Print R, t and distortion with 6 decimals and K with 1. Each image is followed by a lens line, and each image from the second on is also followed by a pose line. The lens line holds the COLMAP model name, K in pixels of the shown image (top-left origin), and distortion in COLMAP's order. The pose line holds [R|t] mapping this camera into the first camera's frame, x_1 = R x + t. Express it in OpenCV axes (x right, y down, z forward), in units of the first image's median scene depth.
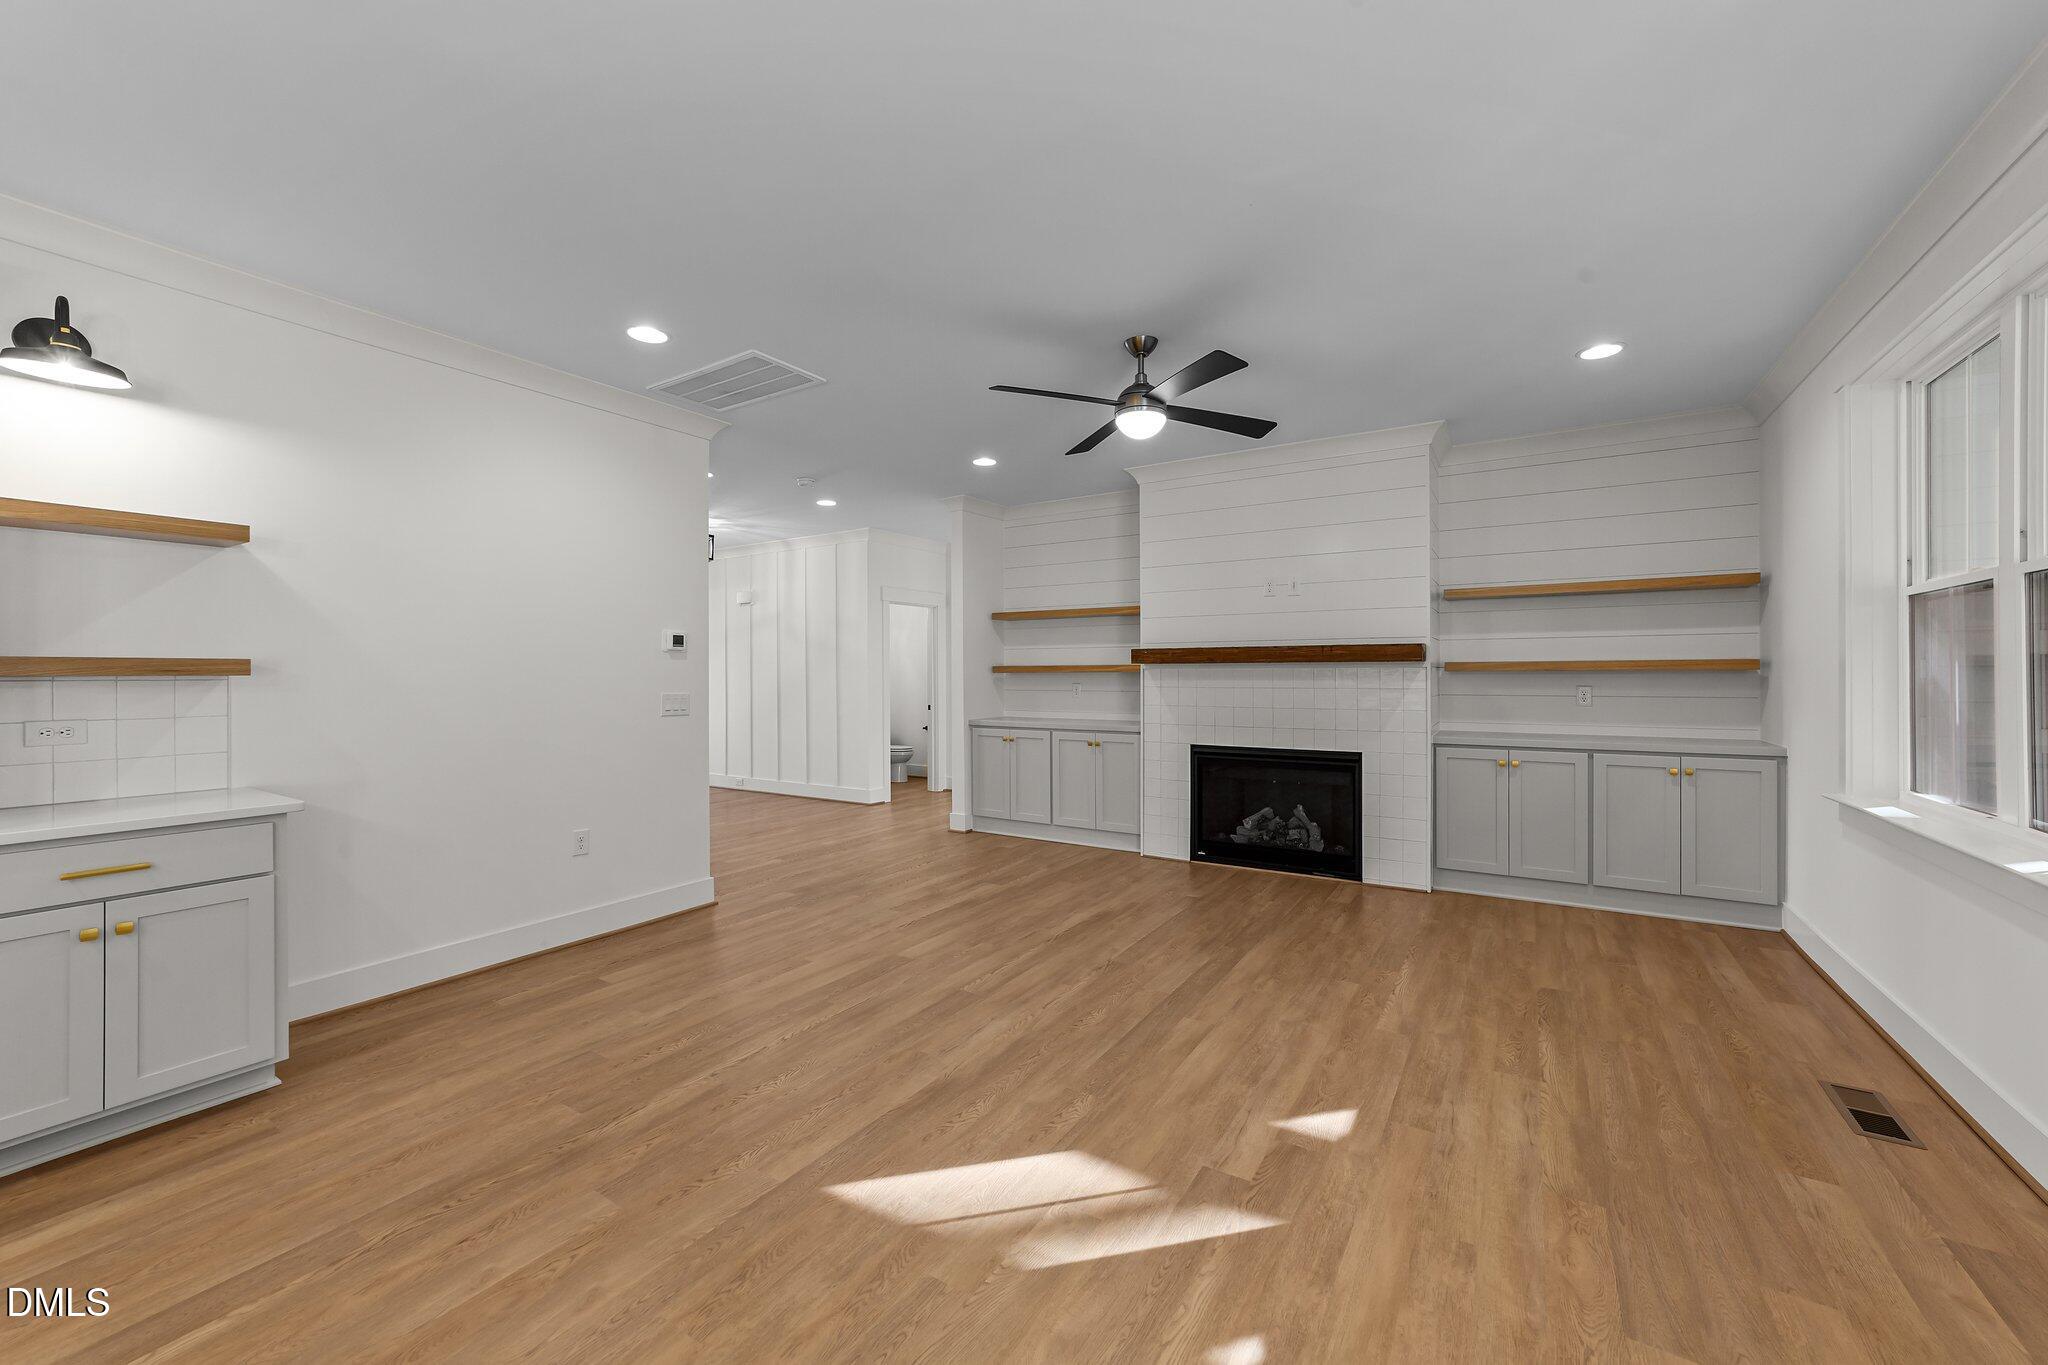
lens RADIAL K [[777.5, 0, 1042.9], [0, 777.5, 678.8], [0, 0, 1]] dist [-0.003501, 0.001876]
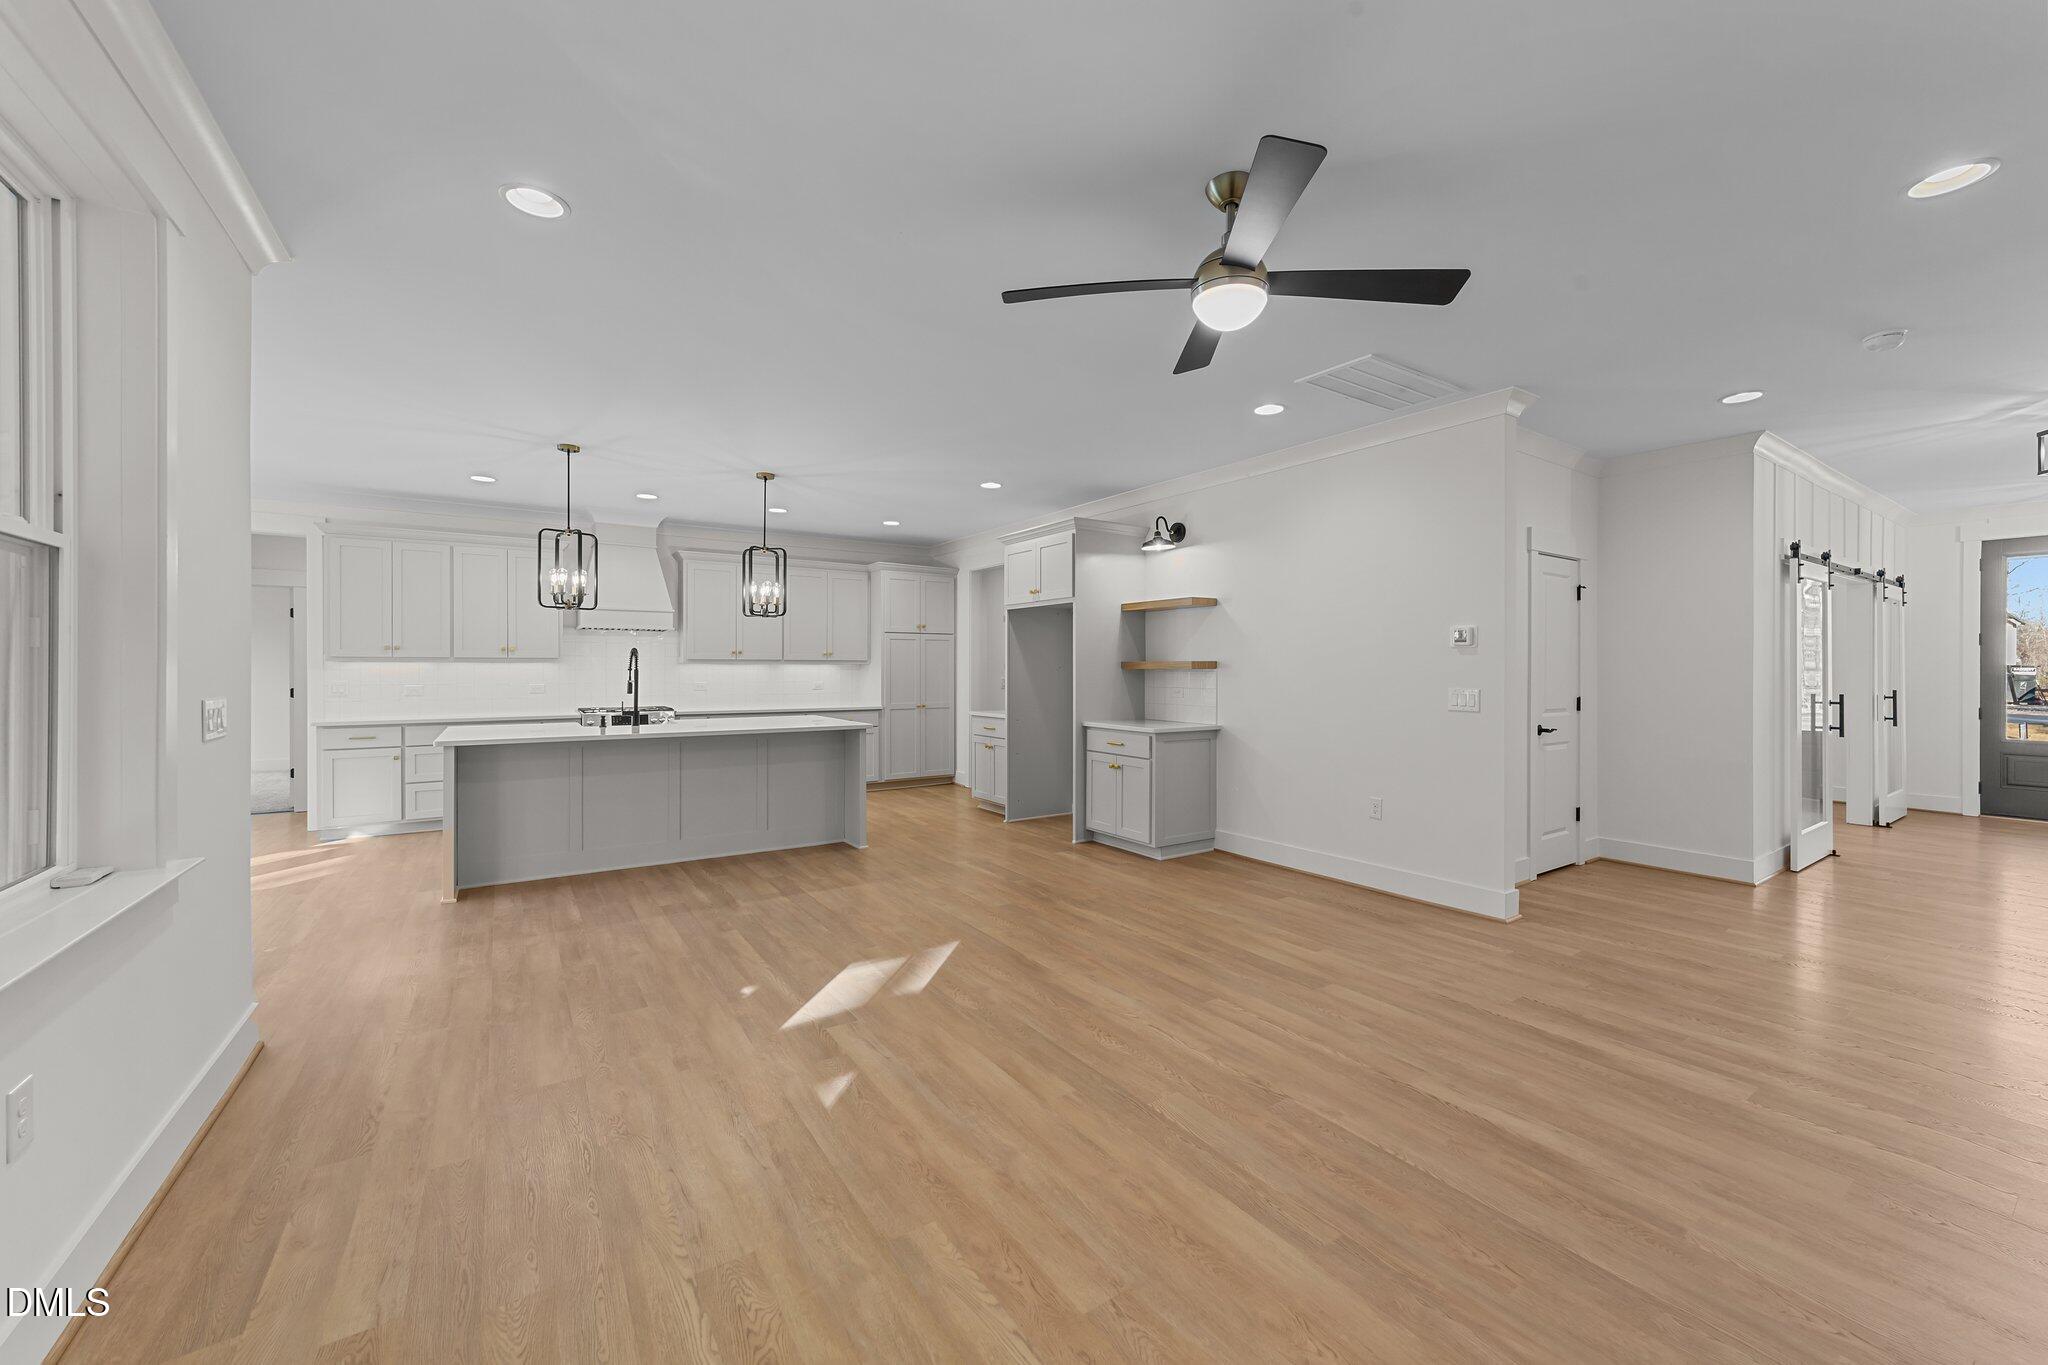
lens RADIAL K [[777.5, 0, 1017.0], [0, 777.5, 669.7], [0, 0, 1]] dist [-0.003501, 0.001876]
pose [[-0.411870, 0.002785, -0.911238, 0.865117], [-0.003352, 0.999984, 0.004571, -0.008569], [0.911236, 0.004937, -0.411854, 1.163564]]
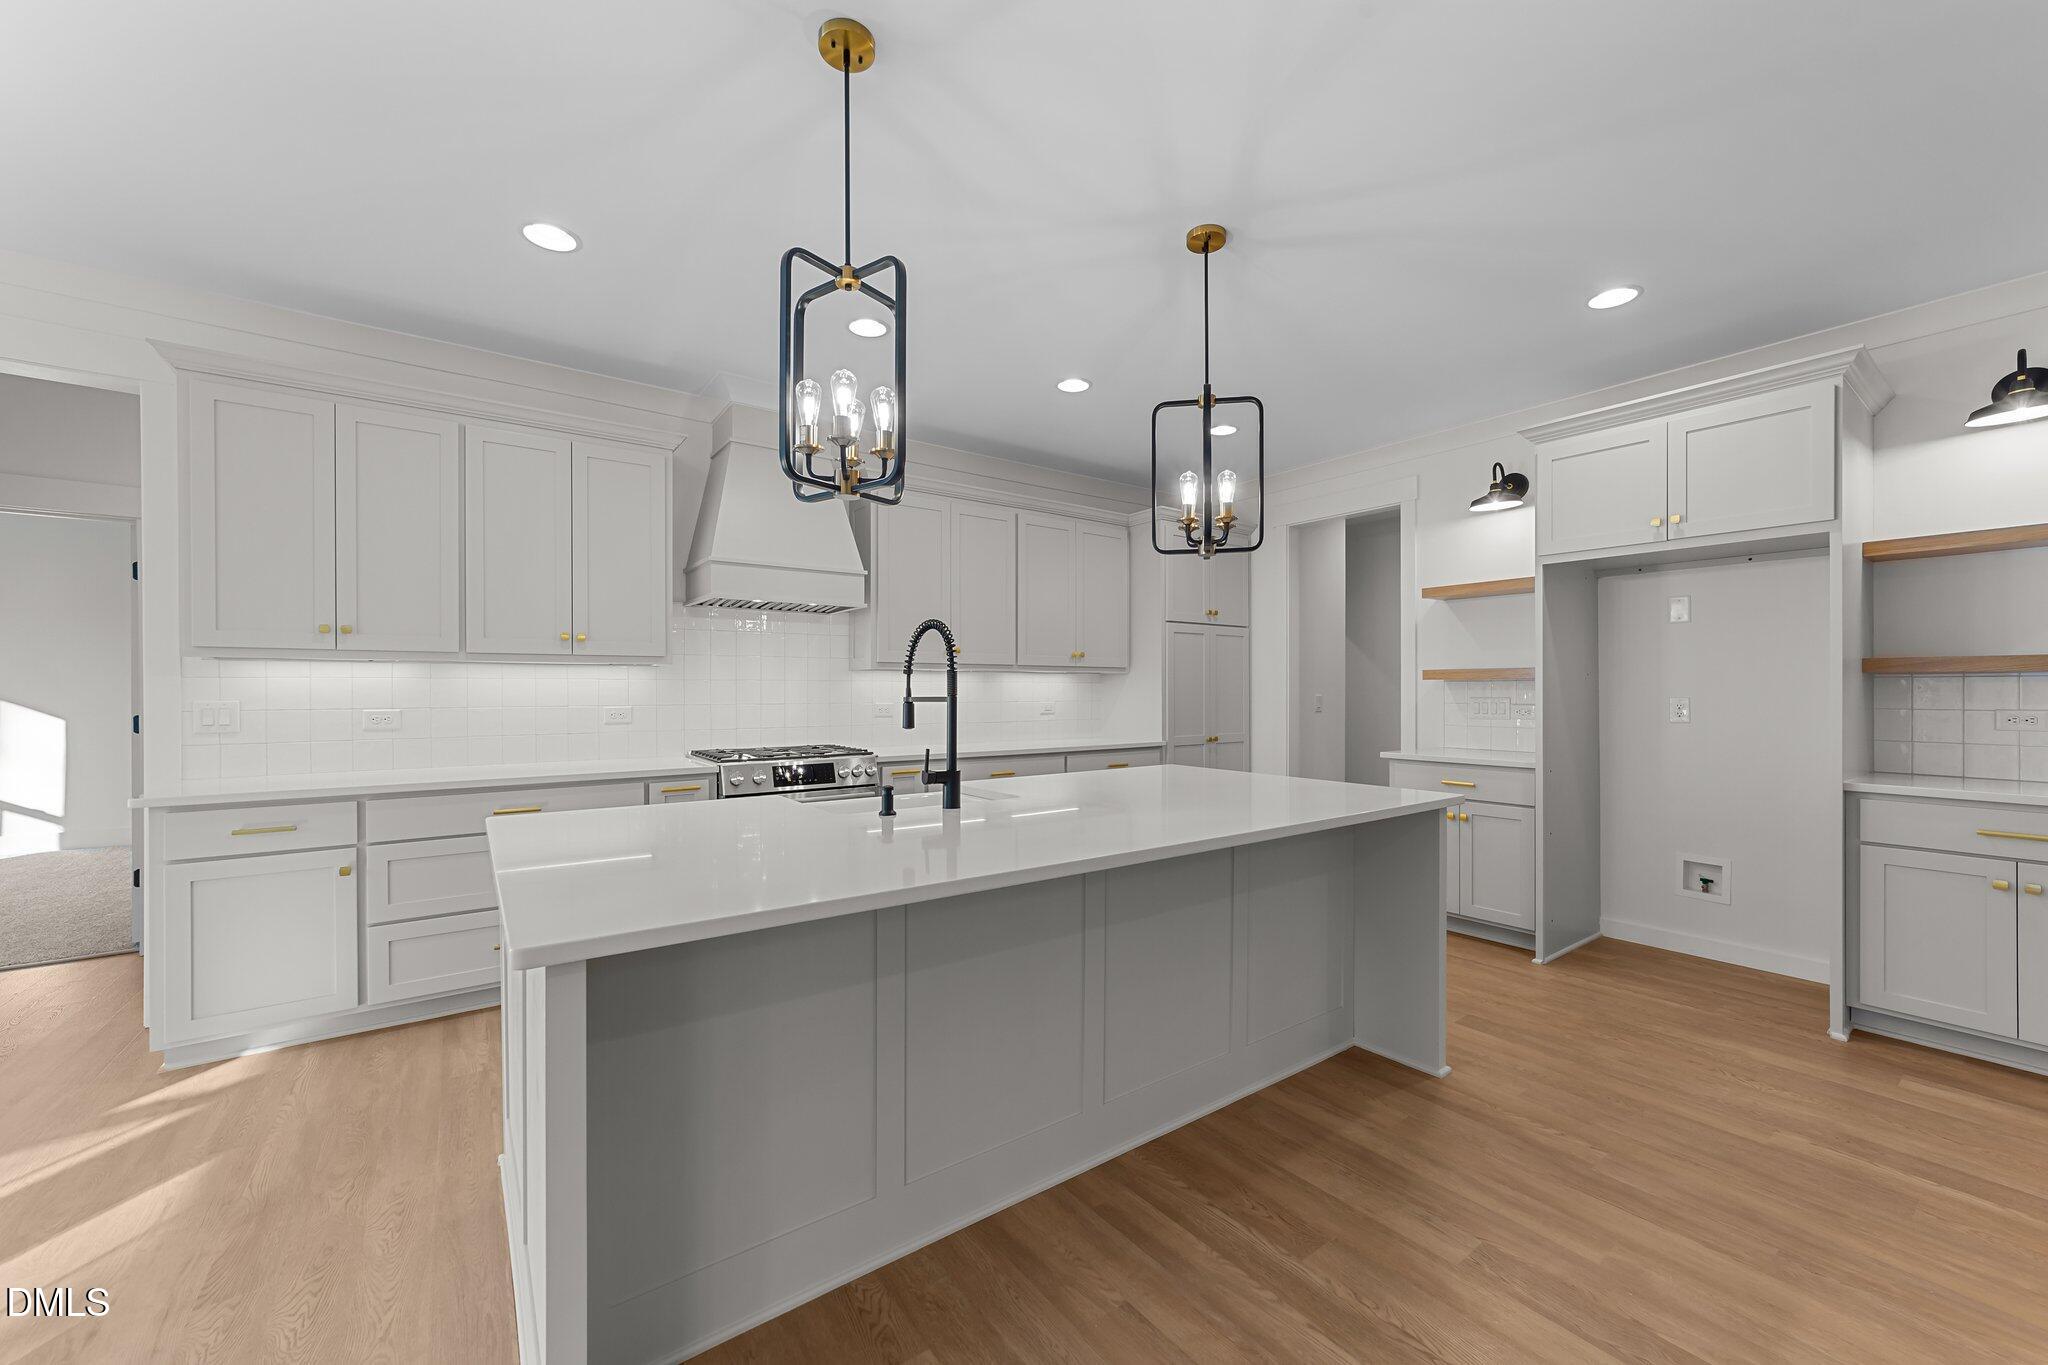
lens RADIAL K [[777.5, 0, 1031.8], [0, 777.5, 686.2], [0, 0, 1]] dist [-0.003501, 0.001876]
pose [[-0.366717, 0.000178, -0.930333, 0.285306], [-0.001547, 0.999998, 0.000801, 0.014658], [0.930331, 0.001733, -0.366716, 0.027829]]
